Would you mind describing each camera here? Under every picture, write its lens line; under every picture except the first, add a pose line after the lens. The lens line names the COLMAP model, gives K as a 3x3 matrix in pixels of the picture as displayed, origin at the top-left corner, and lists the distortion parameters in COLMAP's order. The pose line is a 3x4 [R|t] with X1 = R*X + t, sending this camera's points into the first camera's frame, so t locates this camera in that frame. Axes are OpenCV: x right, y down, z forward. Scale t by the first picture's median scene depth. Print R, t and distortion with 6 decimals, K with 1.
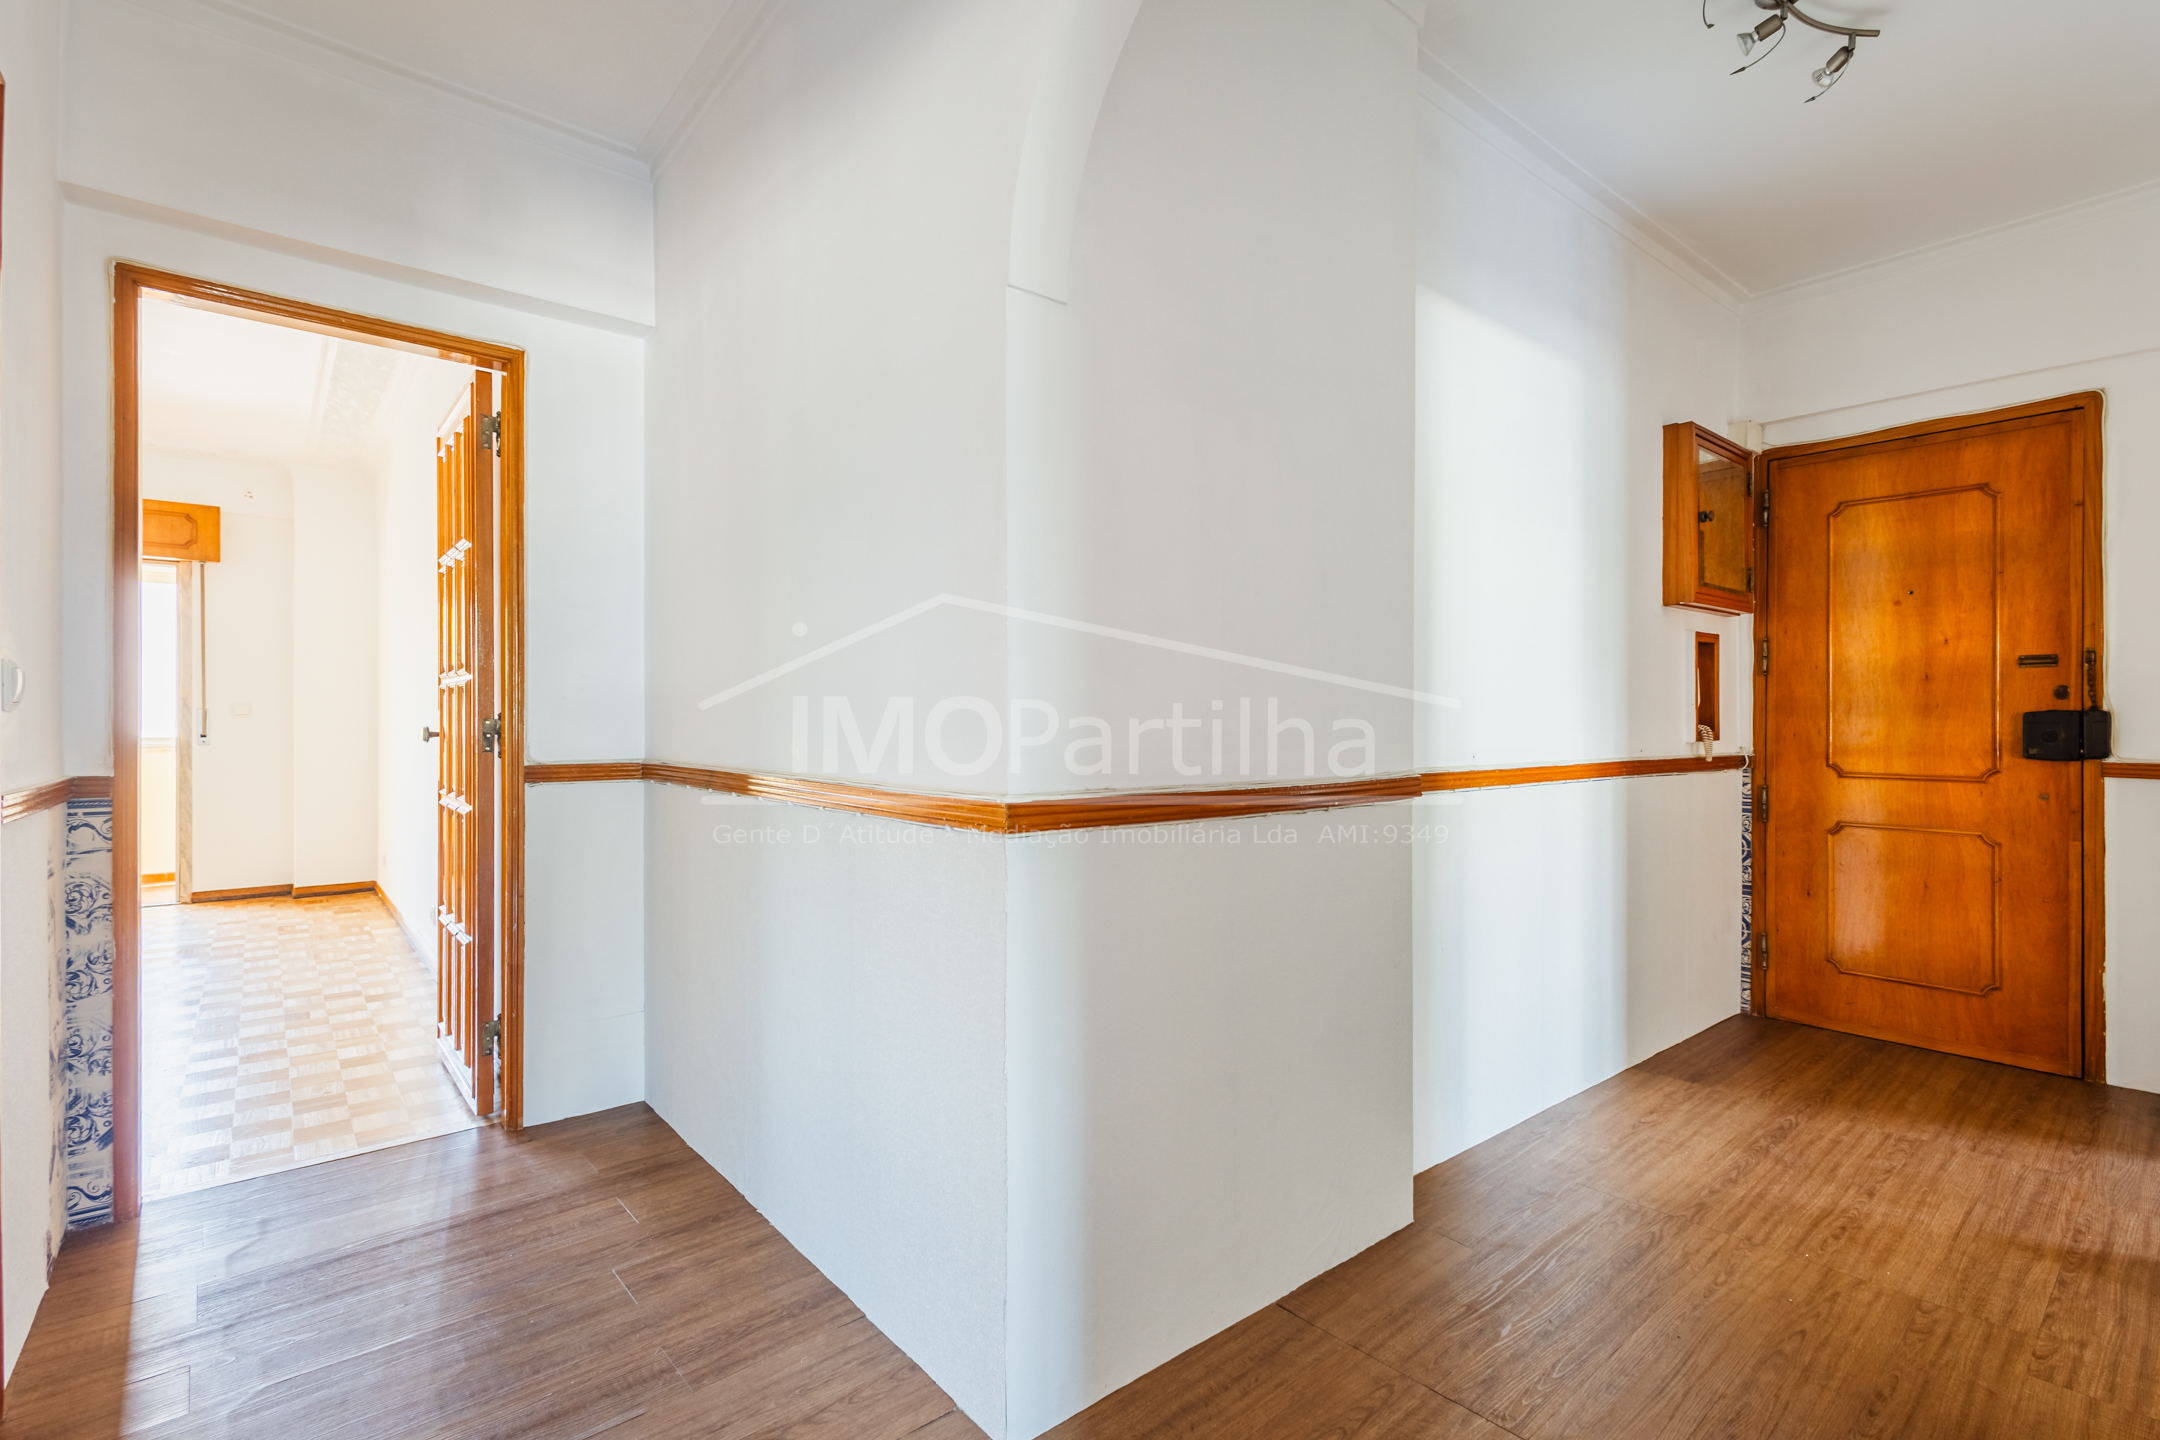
lens RADIAL K [[987.5, 0, 1074.4], [0, 987.5, 720.6], [0, 0, 1]] dist [-0.001307, -0.001071]
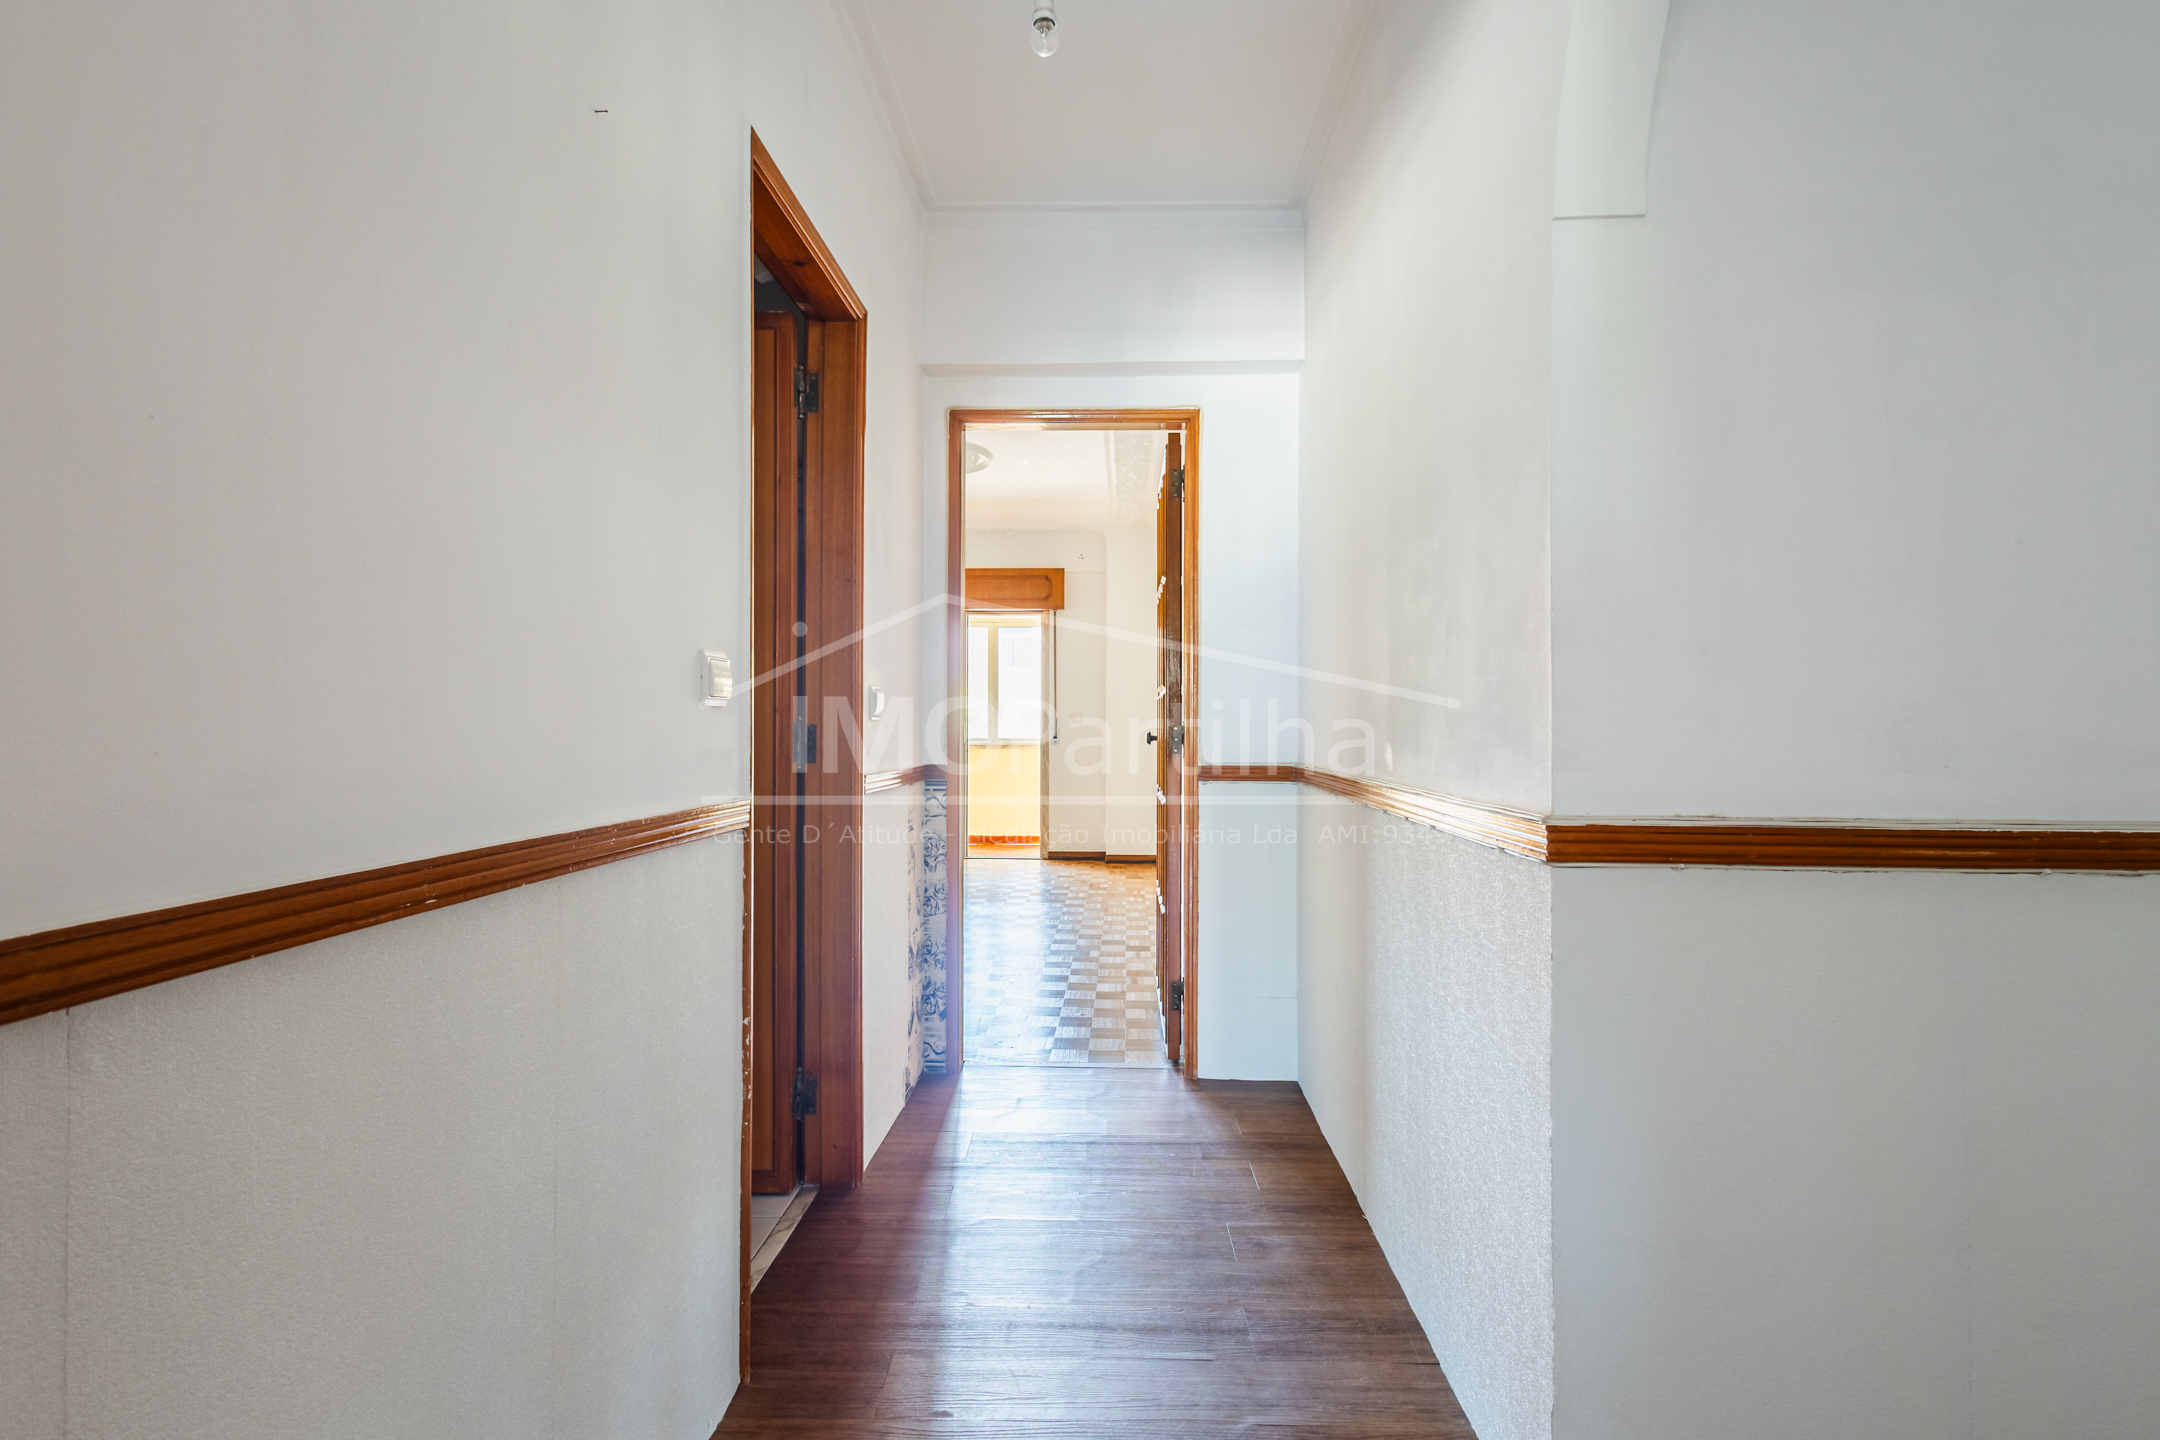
lens RADIAL K [[974.4, 0, 1080.0], [0, 974.4, 720.0], [0, 0, 1]] dist [0.000819, 0.000020]
pose [[0.740520, -0.002718, -0.672029, 0.110435], [-0.002095, 0.999978, -0.006352, -0.000713], [0.672031, 0.006112, 0.740498, 0.057358]]
